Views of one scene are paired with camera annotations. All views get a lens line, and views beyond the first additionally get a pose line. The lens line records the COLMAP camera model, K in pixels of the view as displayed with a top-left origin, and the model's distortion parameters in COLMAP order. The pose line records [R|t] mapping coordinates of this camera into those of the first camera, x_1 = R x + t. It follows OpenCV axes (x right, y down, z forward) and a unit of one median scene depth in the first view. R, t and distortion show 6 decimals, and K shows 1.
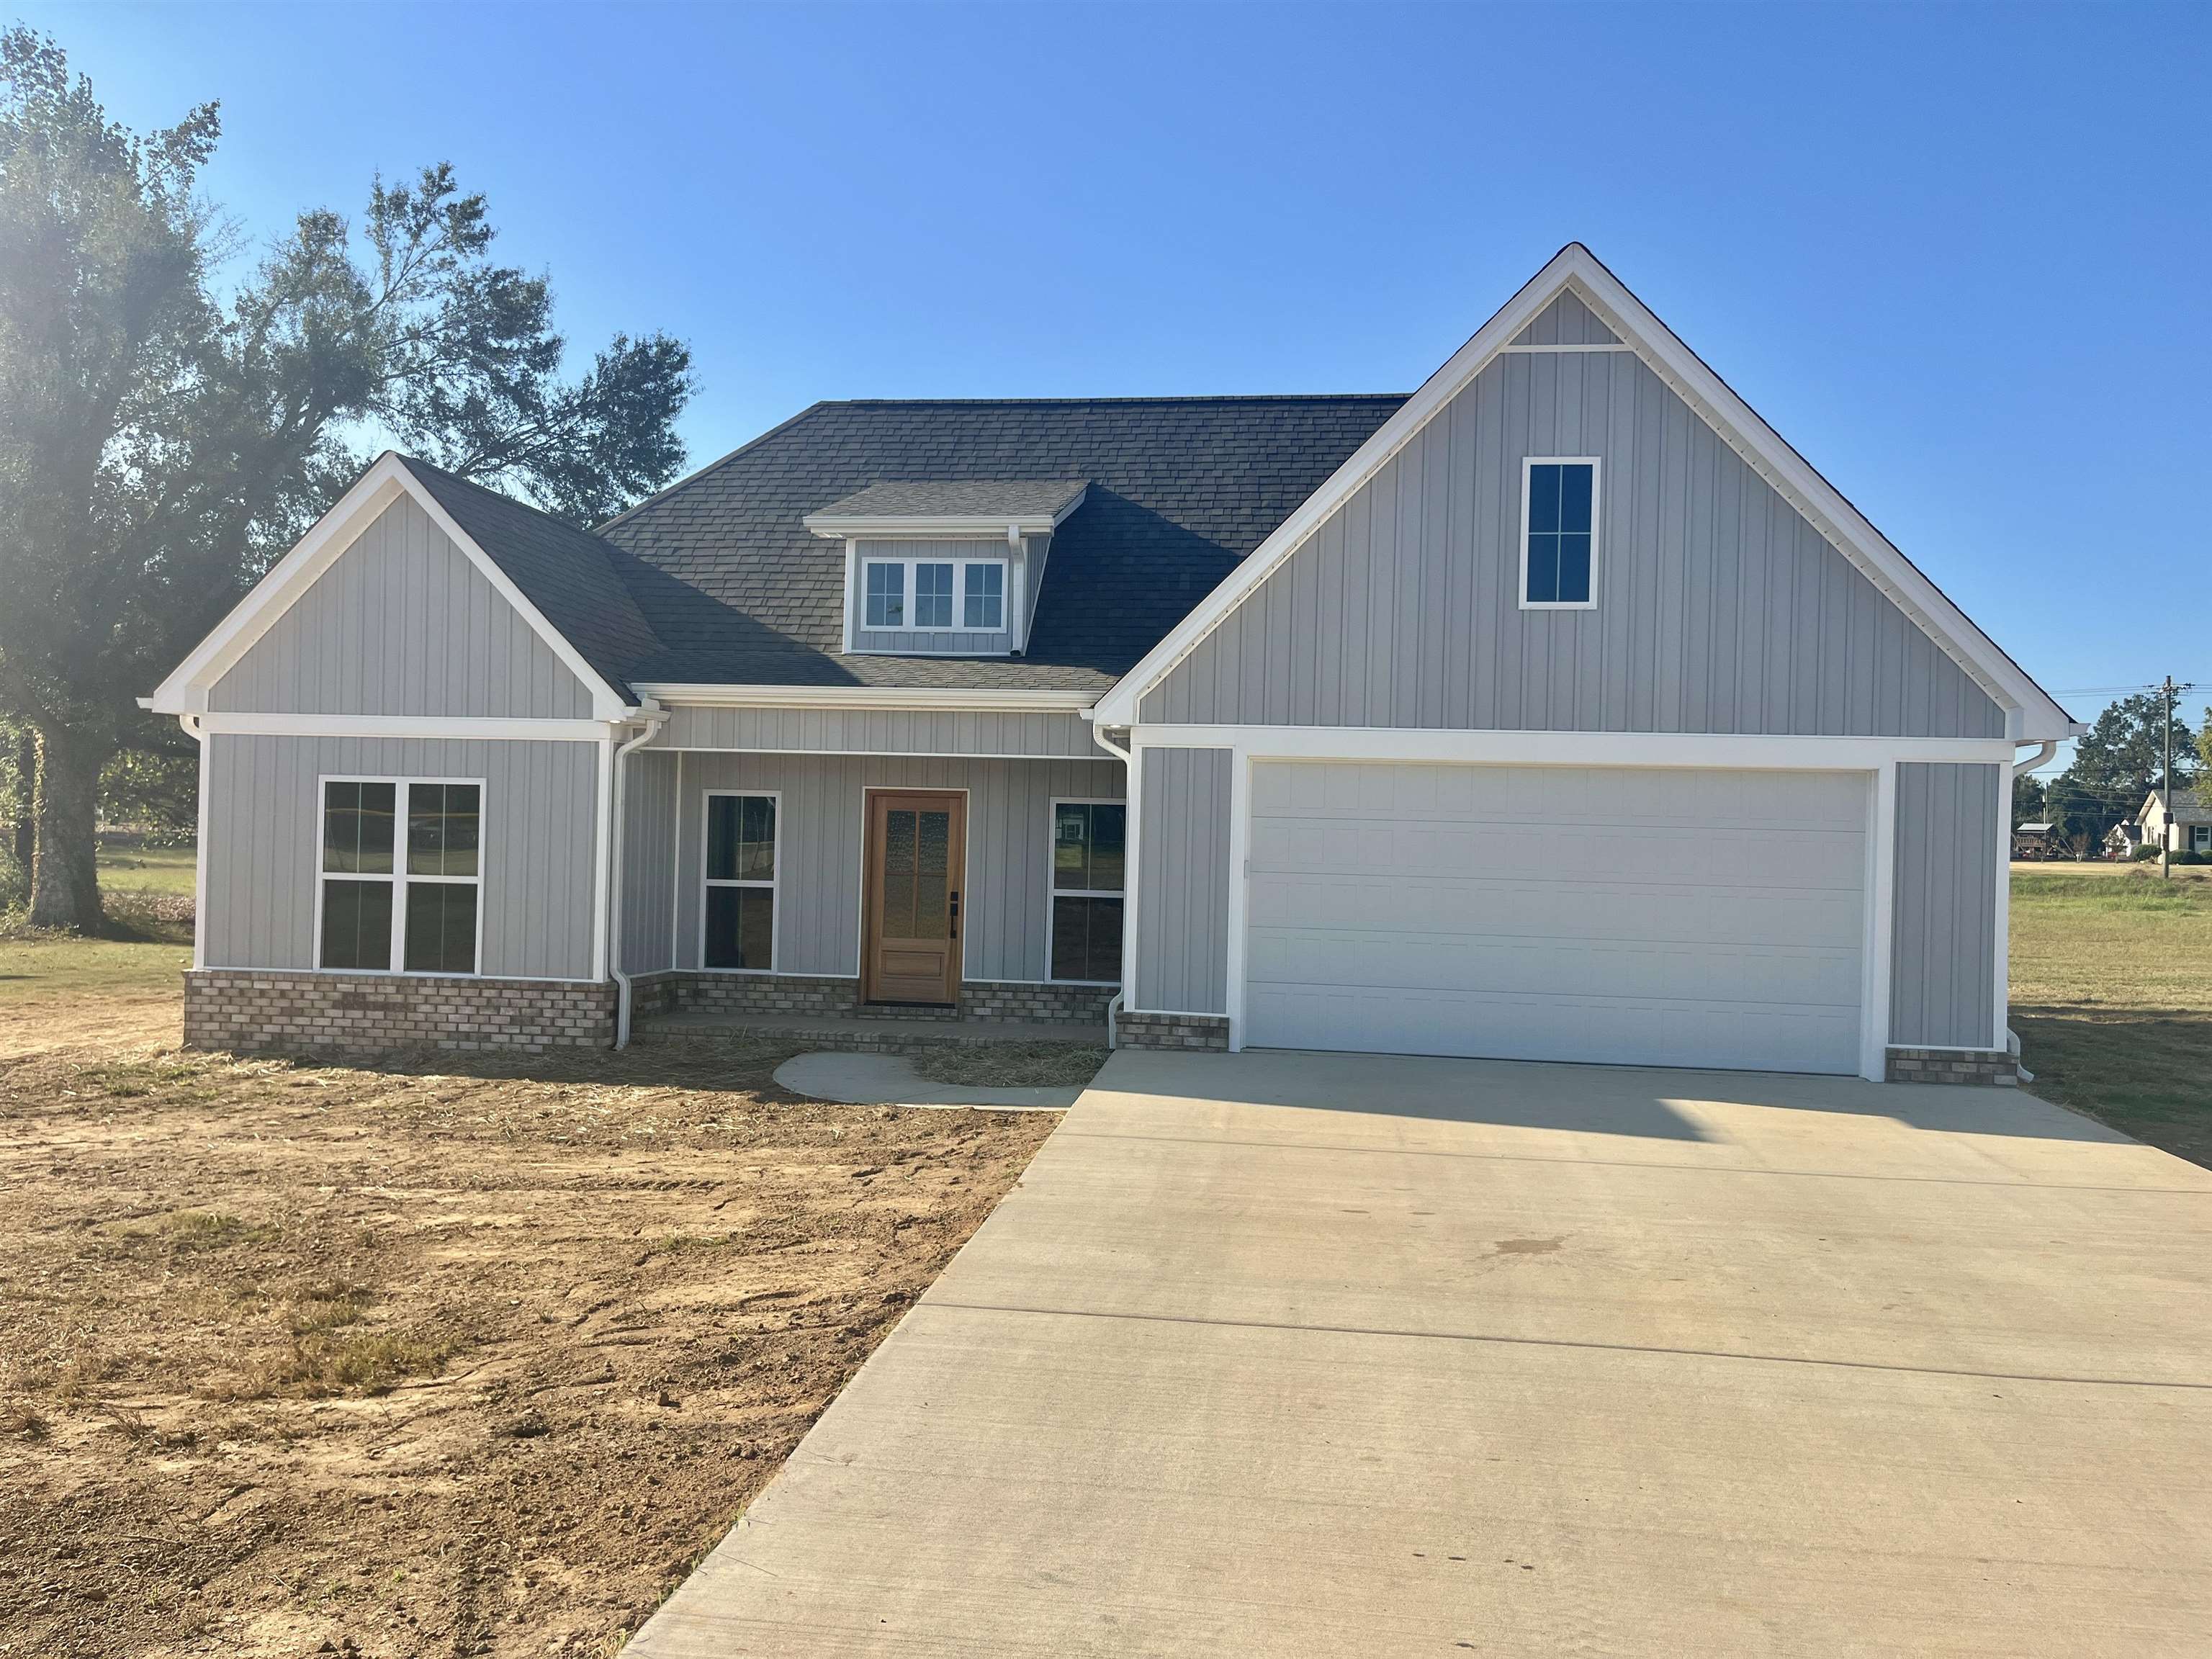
lens RADIAL K [[1704.0, 0, 1101.2], [0, 1704.0, 836.7], [0, 0, 1]] dist [0.036940, -0.038542]
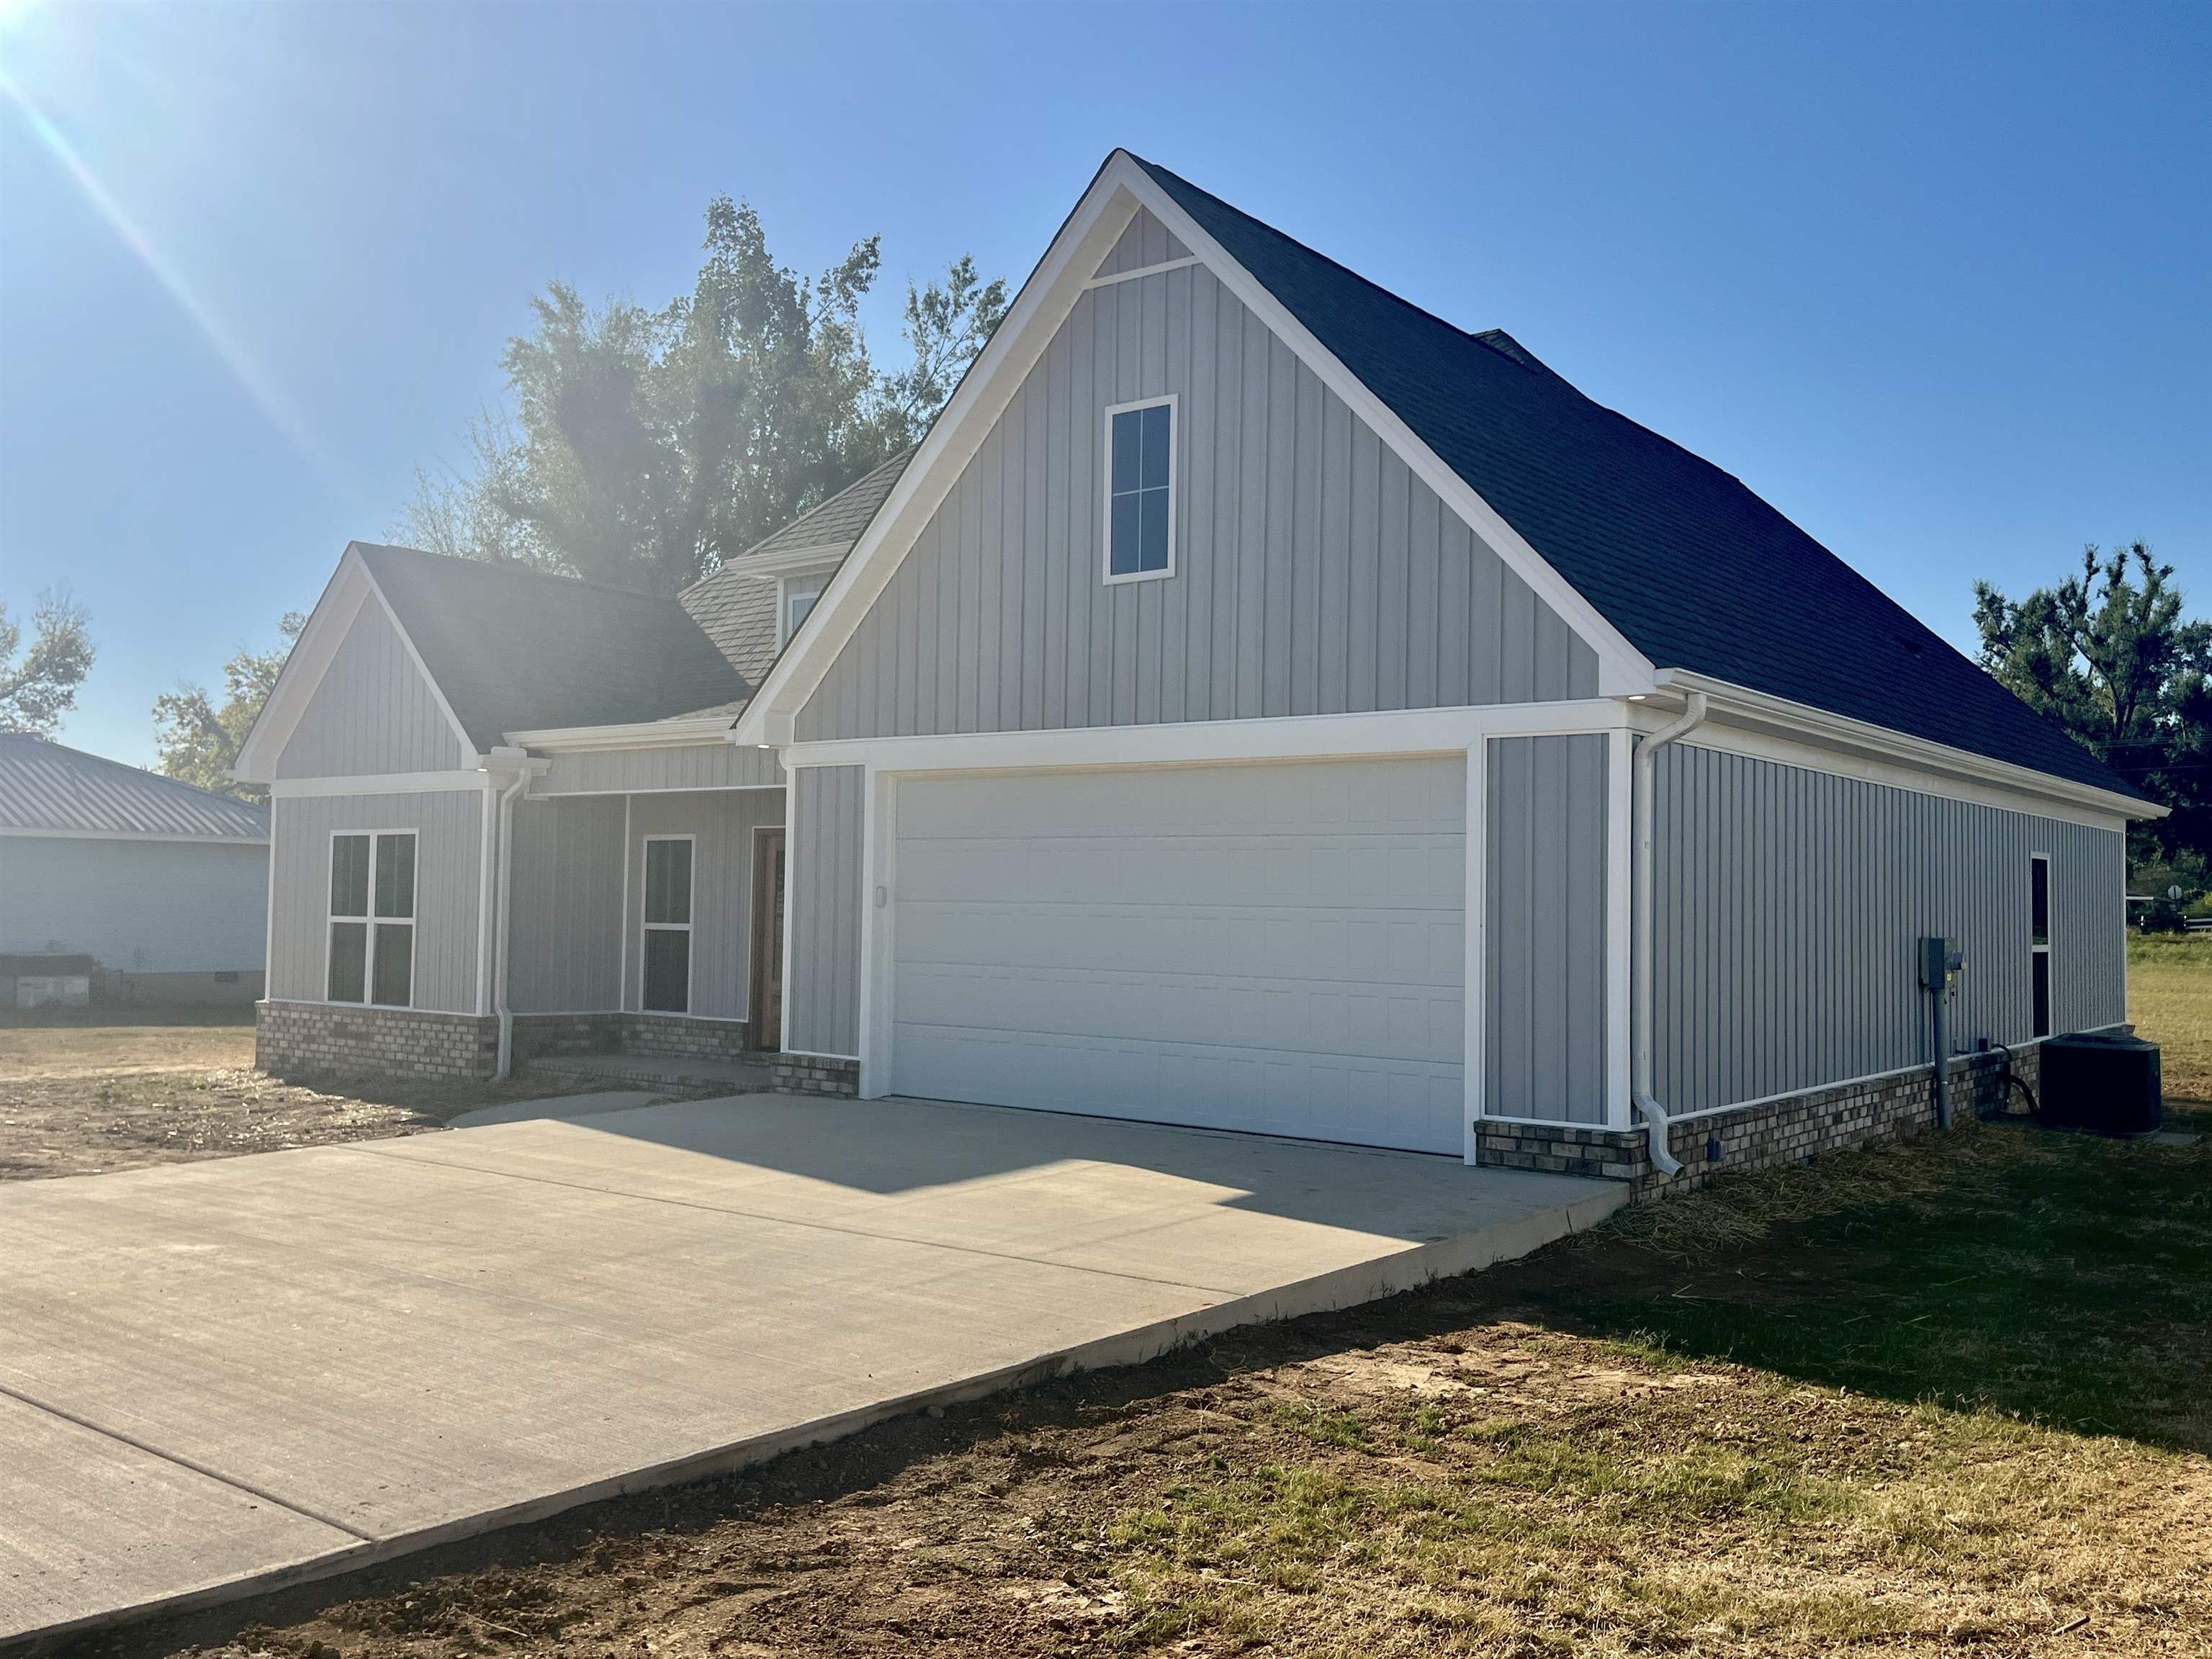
lens RADIAL K [[1900.1, 0, 1113.0], [0, 1900.1, 819.5], [0, 0, 1]] dist [0.009488, 0.000487]
pose [[0.867923, -0.034179, -0.495522, 0.625095], [0.006555, 0.998331, -0.057380, 0.032987], [0.496656, 0.046553, 0.866698, 0.165675]]
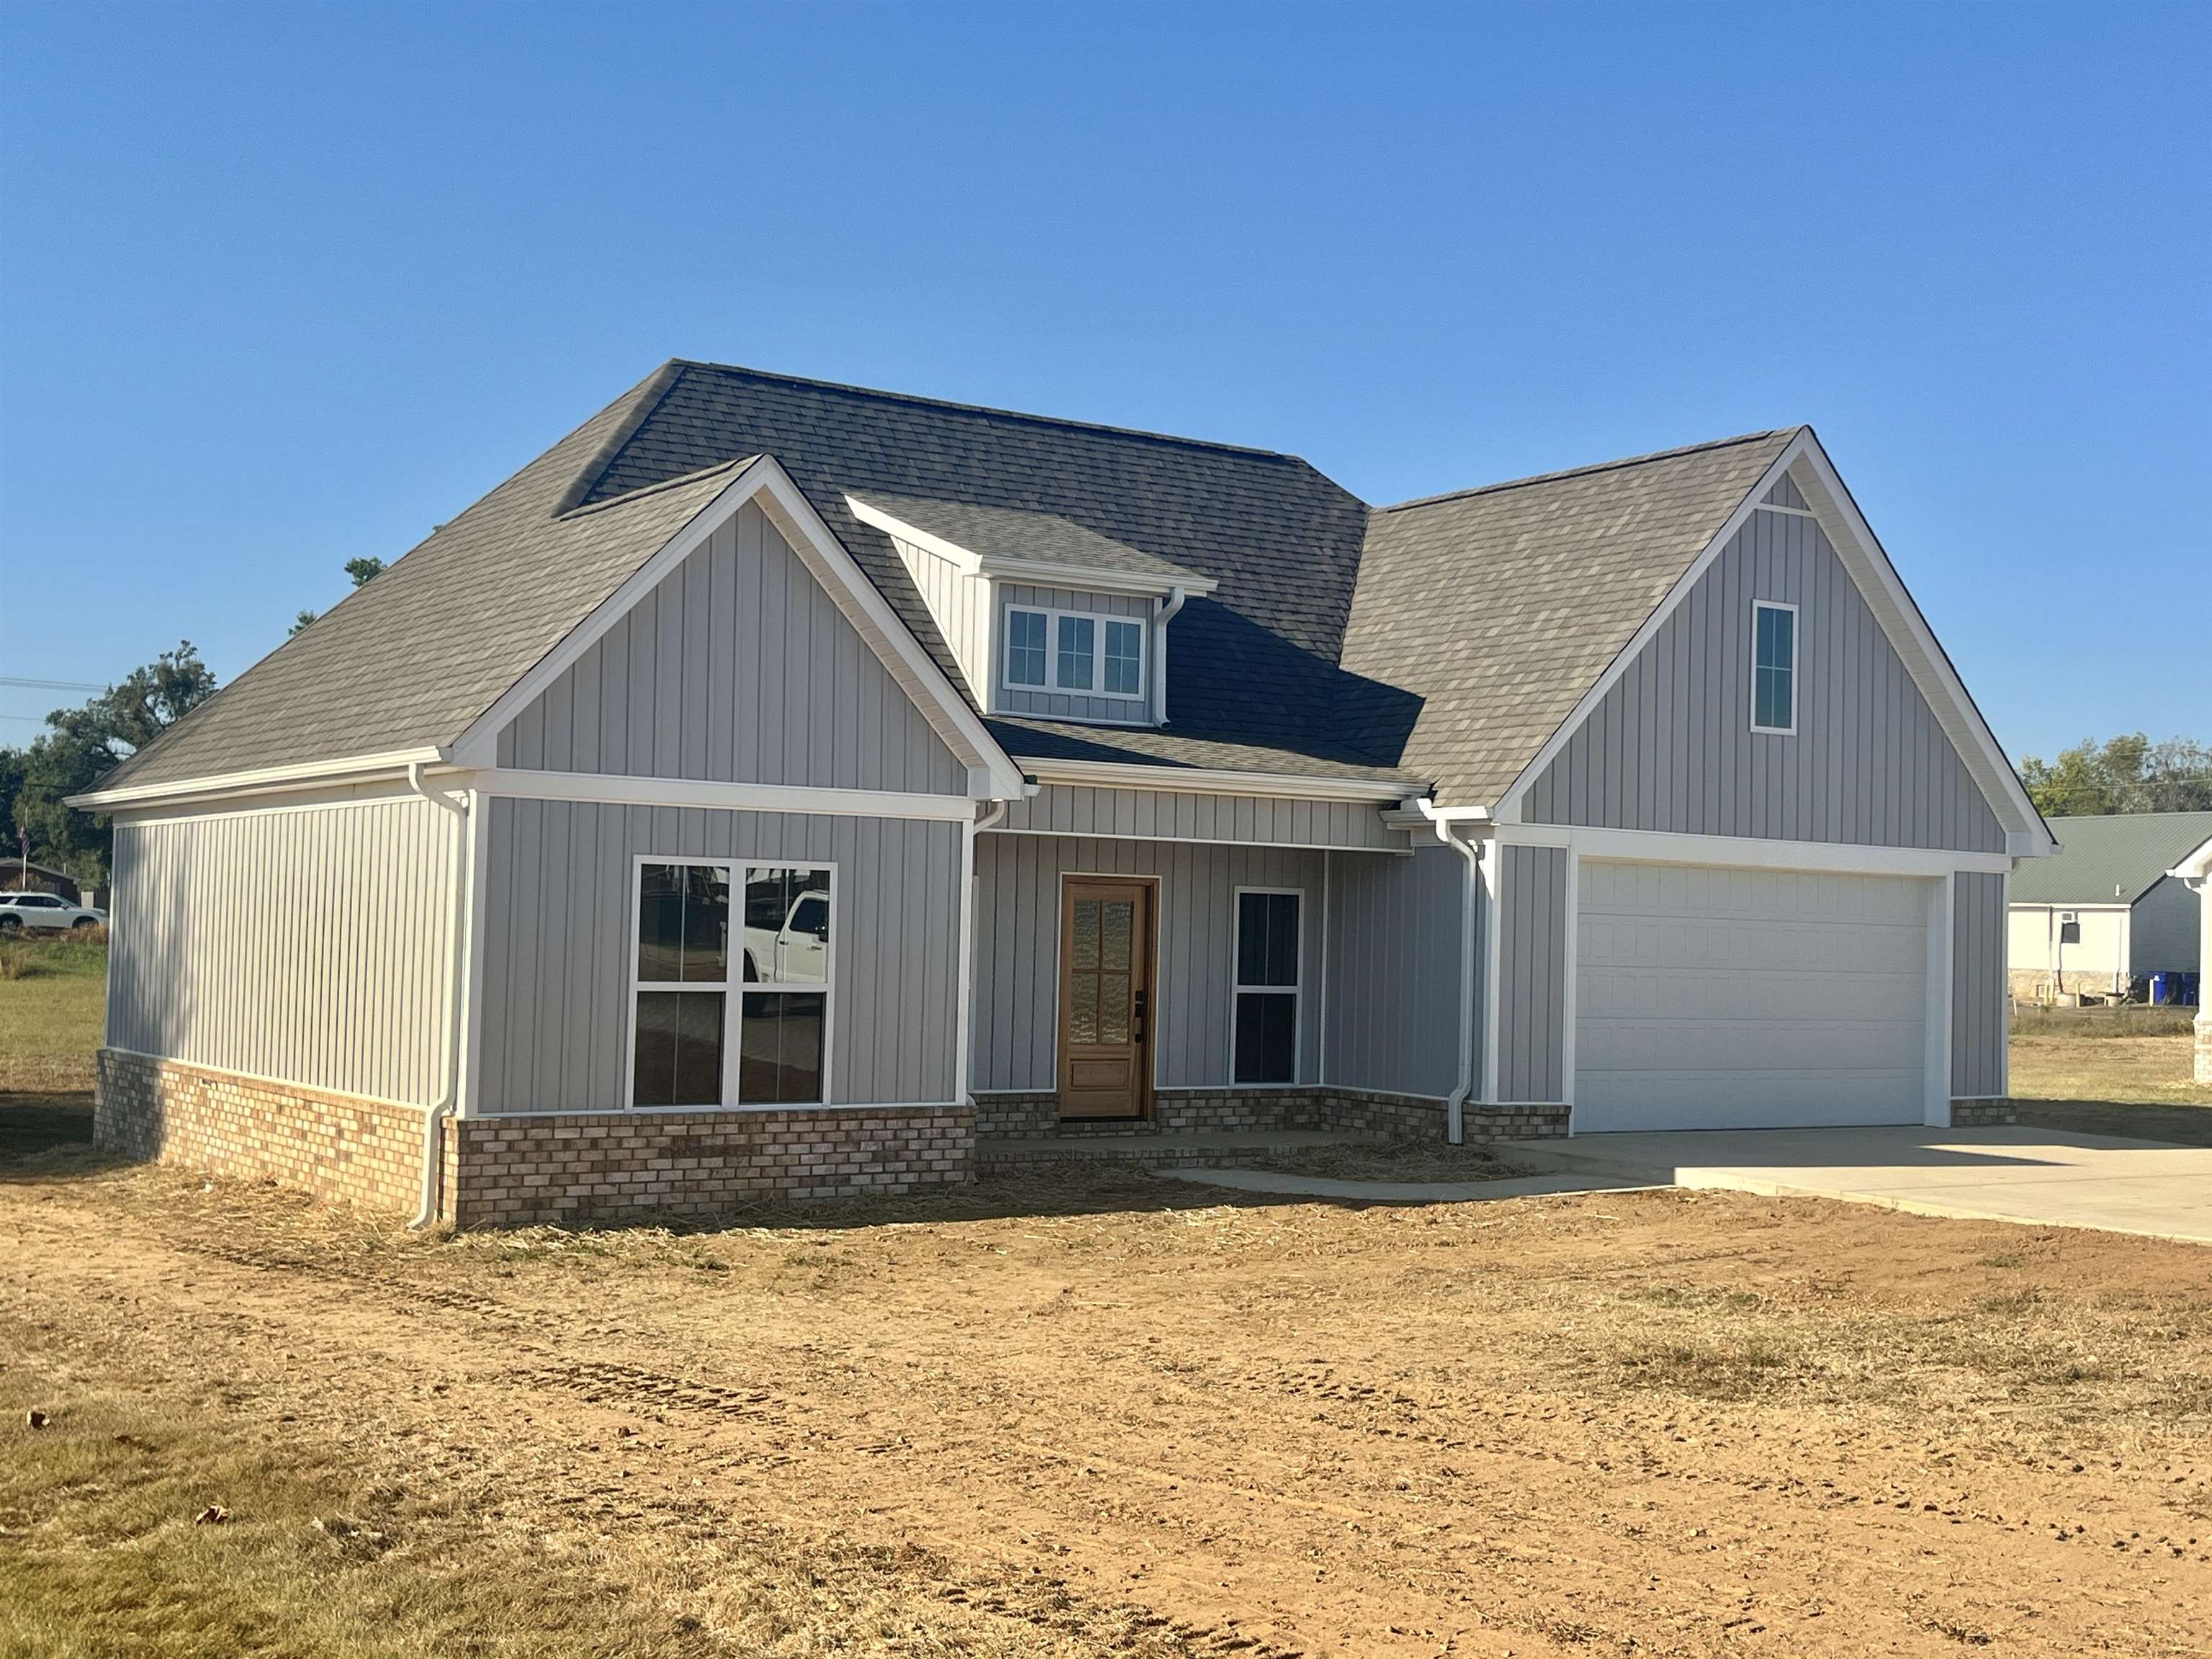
lens RADIAL K [[2619.9, 0, 1090.5], [0, 2619.9, 837.5], [0, 0, 1]] dist [0.036679, 0.000000]
pose [[0.745894, 0.018375, 0.665811, -1.095507], [-0.005603, 0.999757, -0.021314, -0.019859], [-0.666041, 0.012168, 0.745816, -0.011006]]
